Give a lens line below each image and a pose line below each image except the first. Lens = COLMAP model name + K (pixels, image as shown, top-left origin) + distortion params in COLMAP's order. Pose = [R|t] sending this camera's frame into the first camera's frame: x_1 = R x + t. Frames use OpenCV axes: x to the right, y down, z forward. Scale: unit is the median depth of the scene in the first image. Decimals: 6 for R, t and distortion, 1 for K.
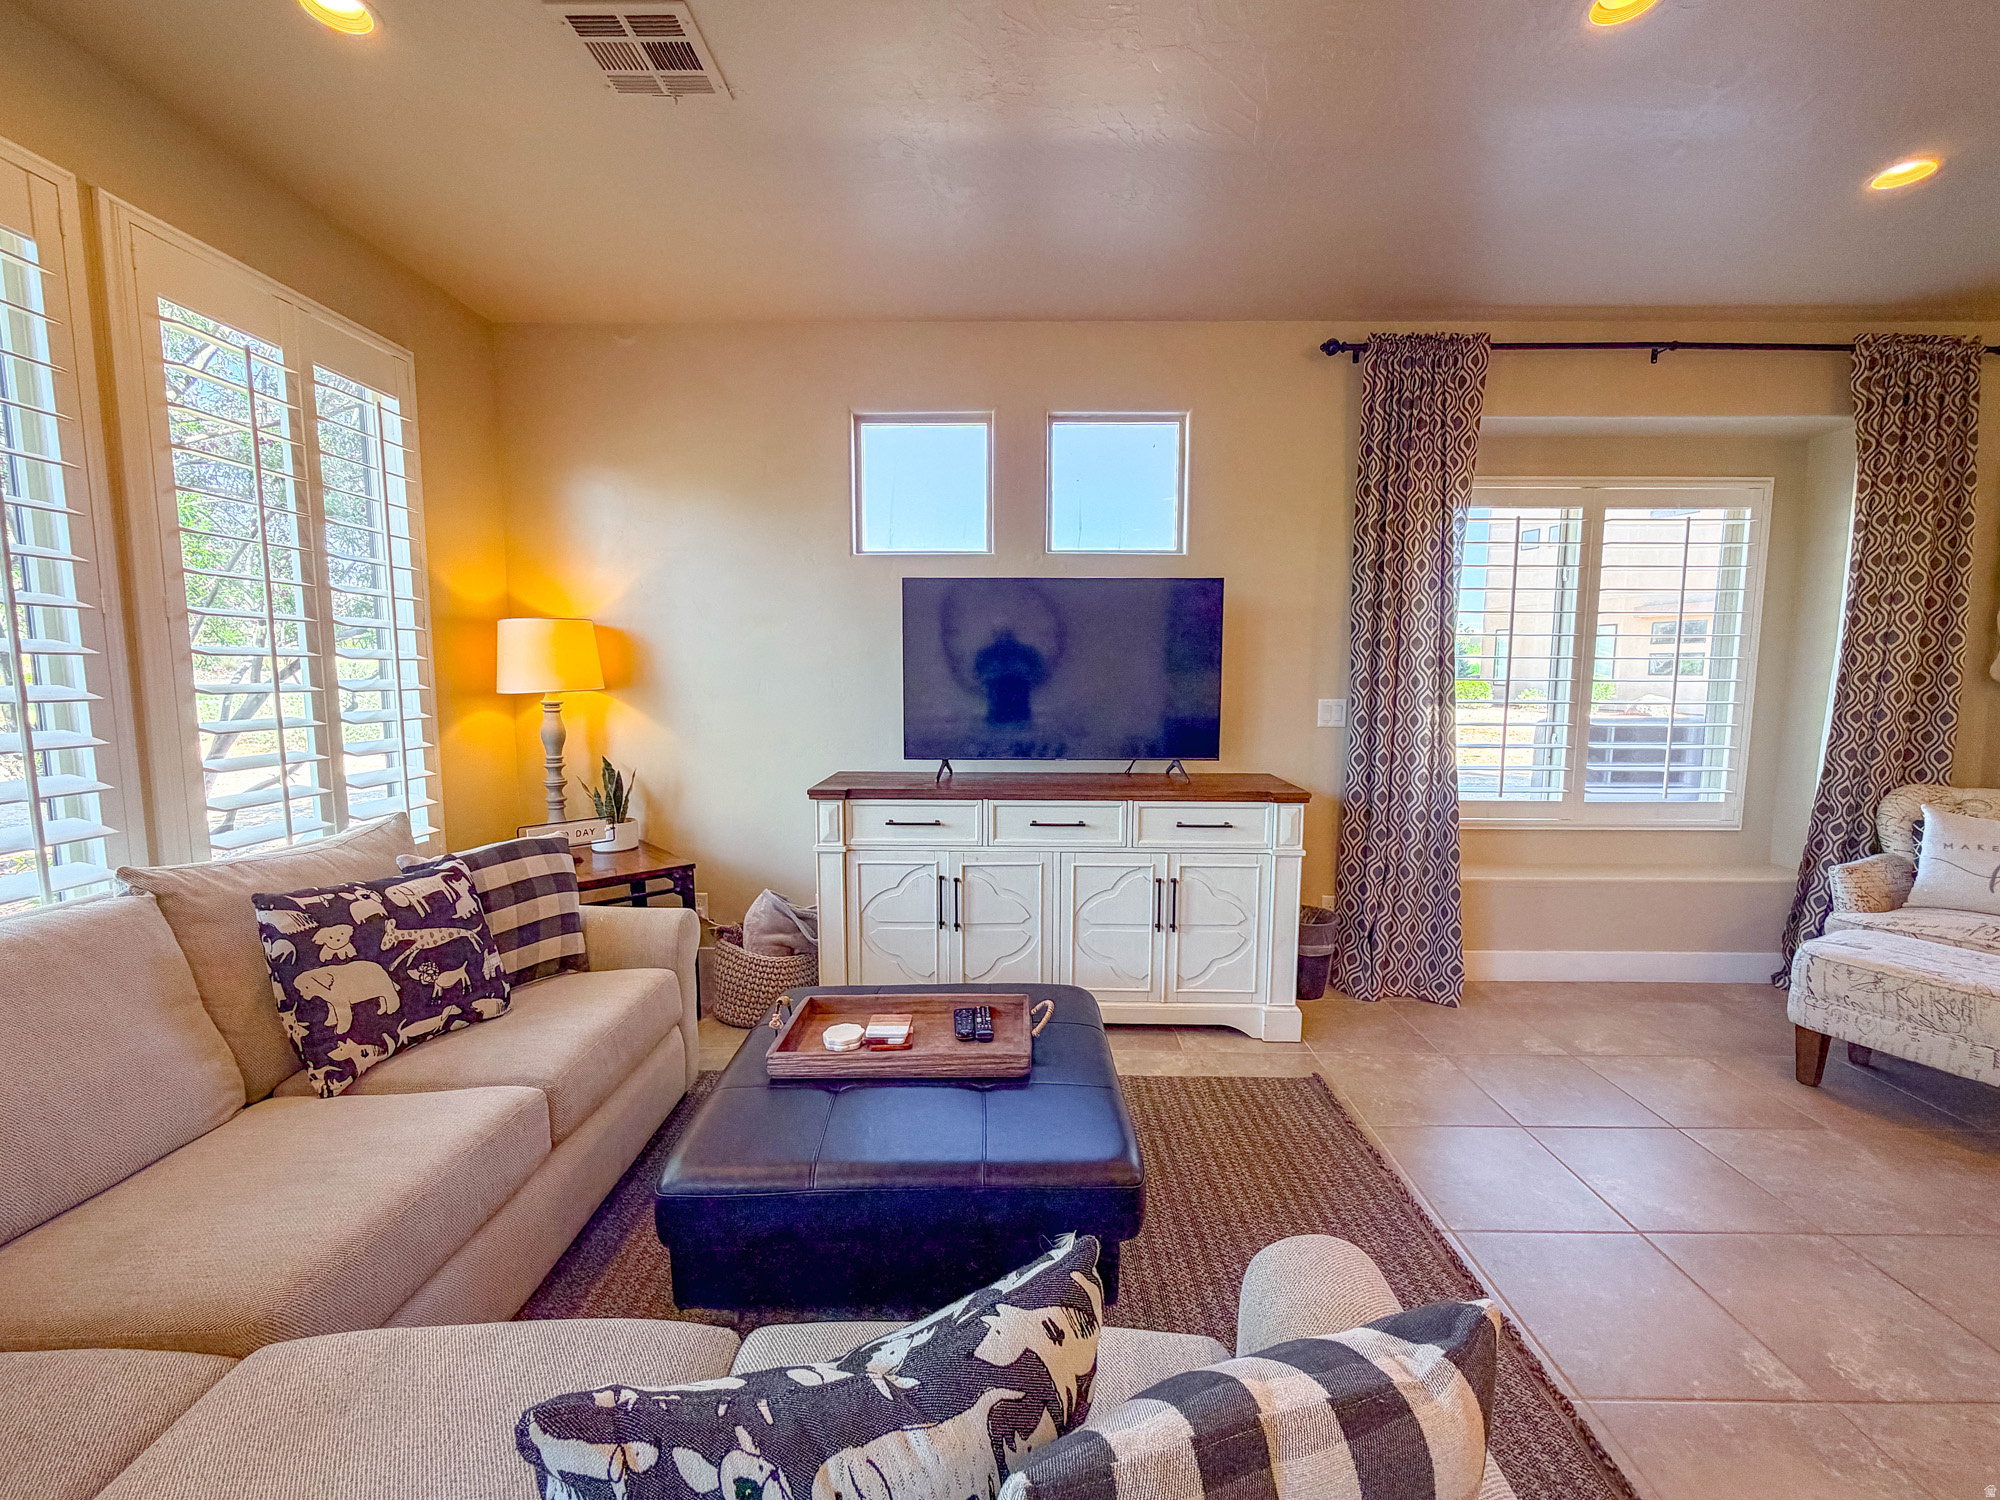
lens RADIAL K [[808.1, 0, 1018.3], [0, 808.1, 748.9], [0, 0, 1]] dist [-0.001692, 0.000347]
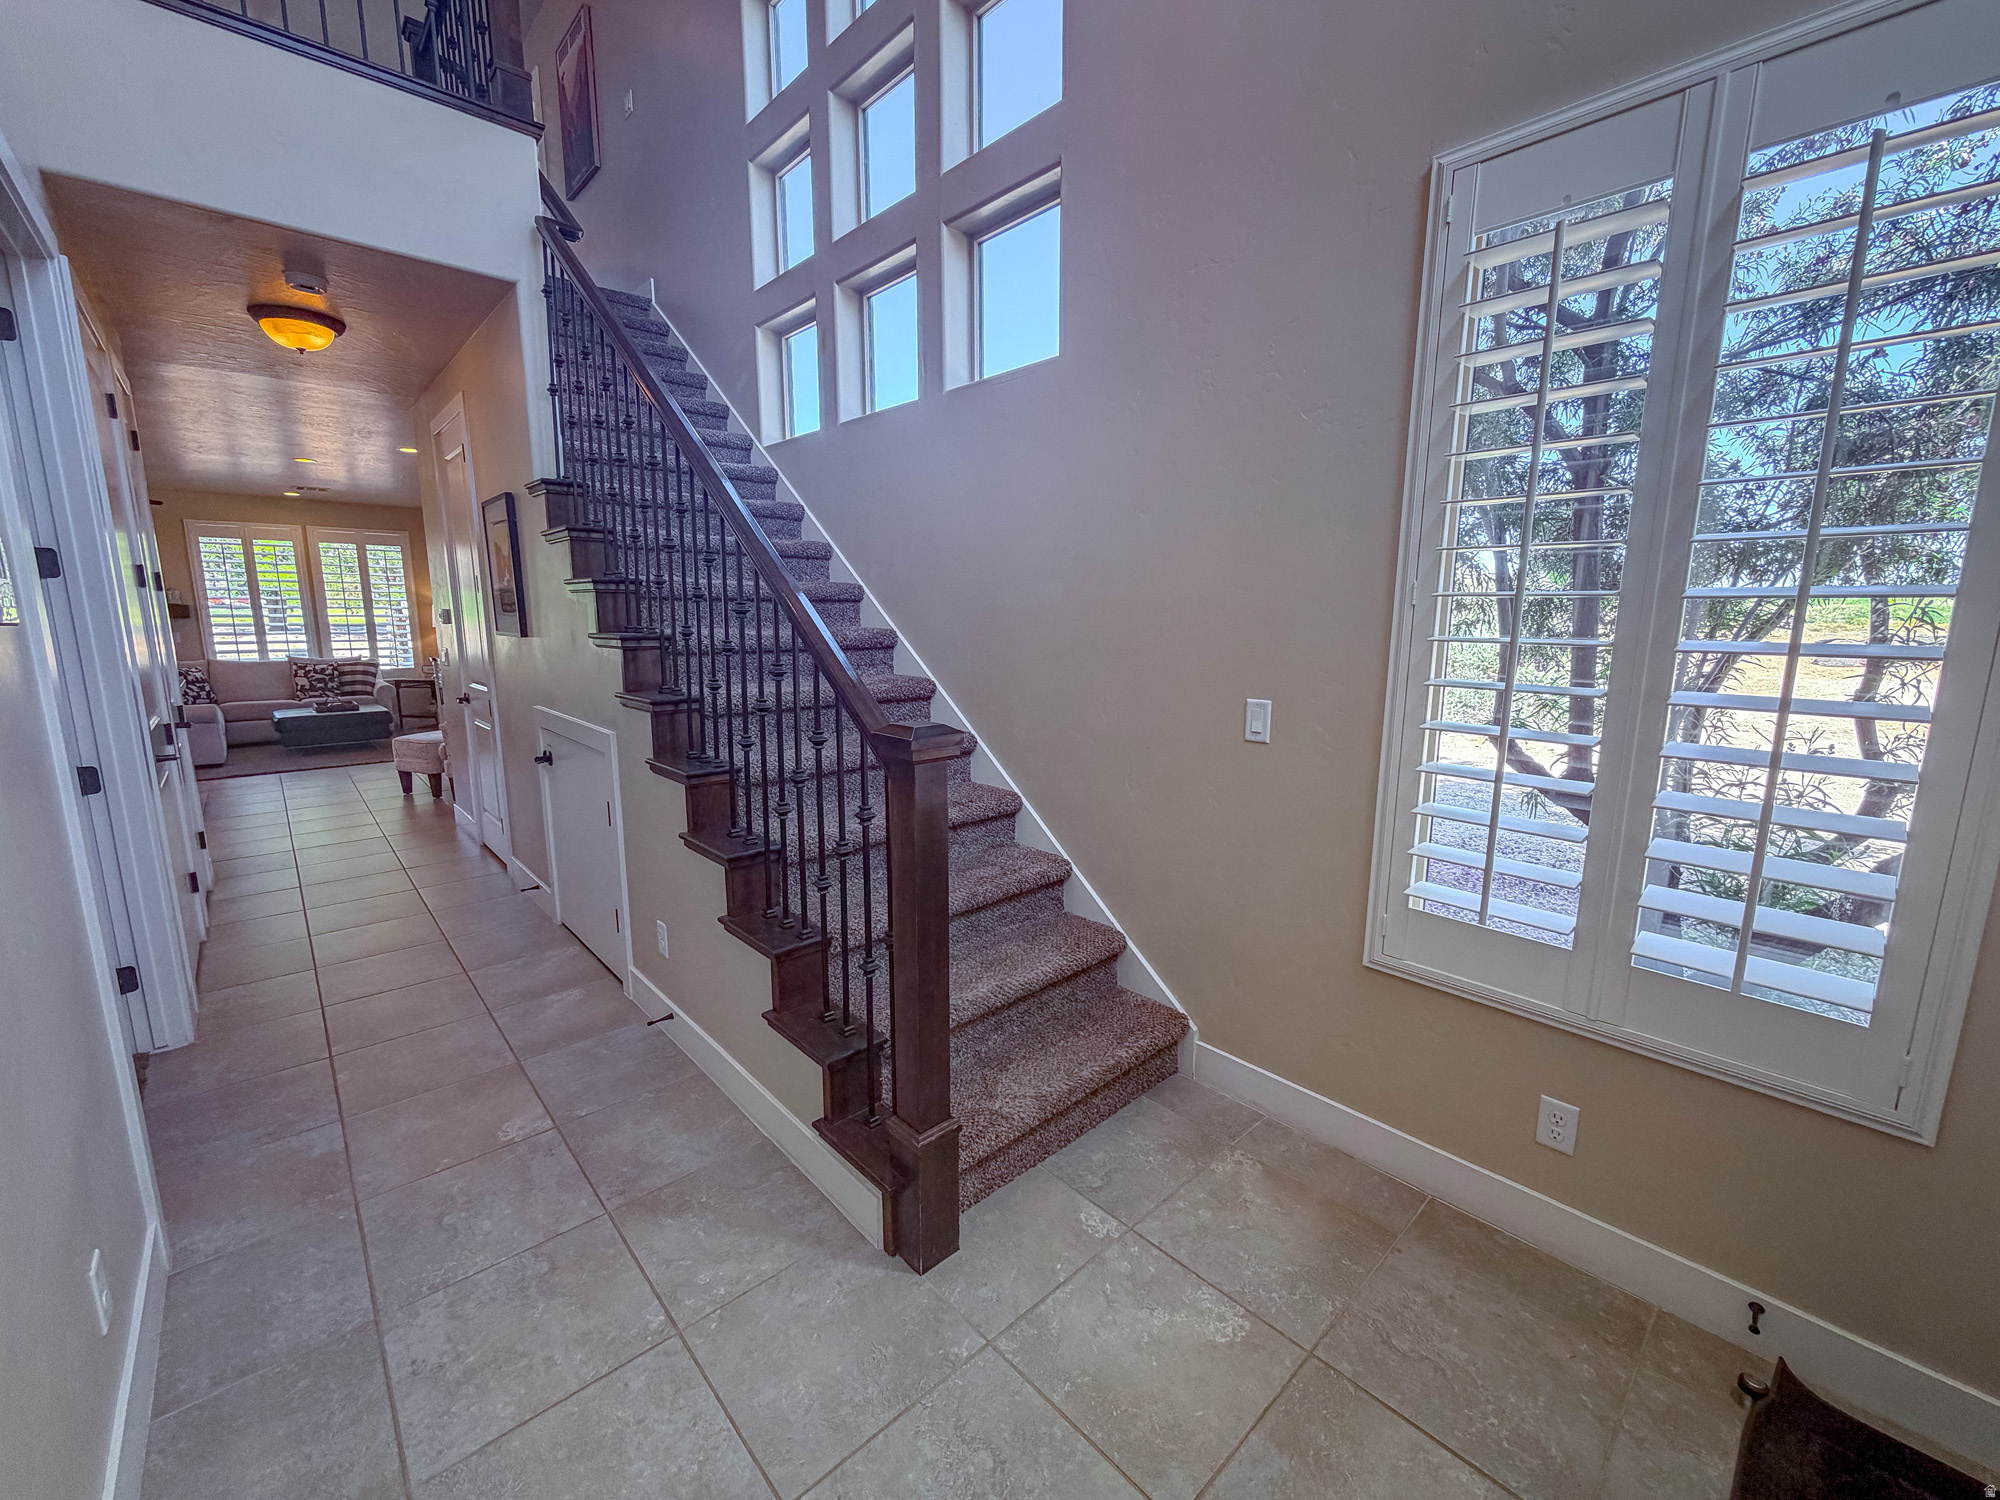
lens RADIAL K [[808.1, 0, 1019.0], [0, 808.1, 748.1], [0, 0, 1]] dist [-0.001692, 0.000347]
pose [[0.696684, 0.120669, -0.707157, 3.522513], [-0.074935, 0.992600, 0.095551, -0.072430], [0.713454, -0.013578, 0.700571, 0.370514]]
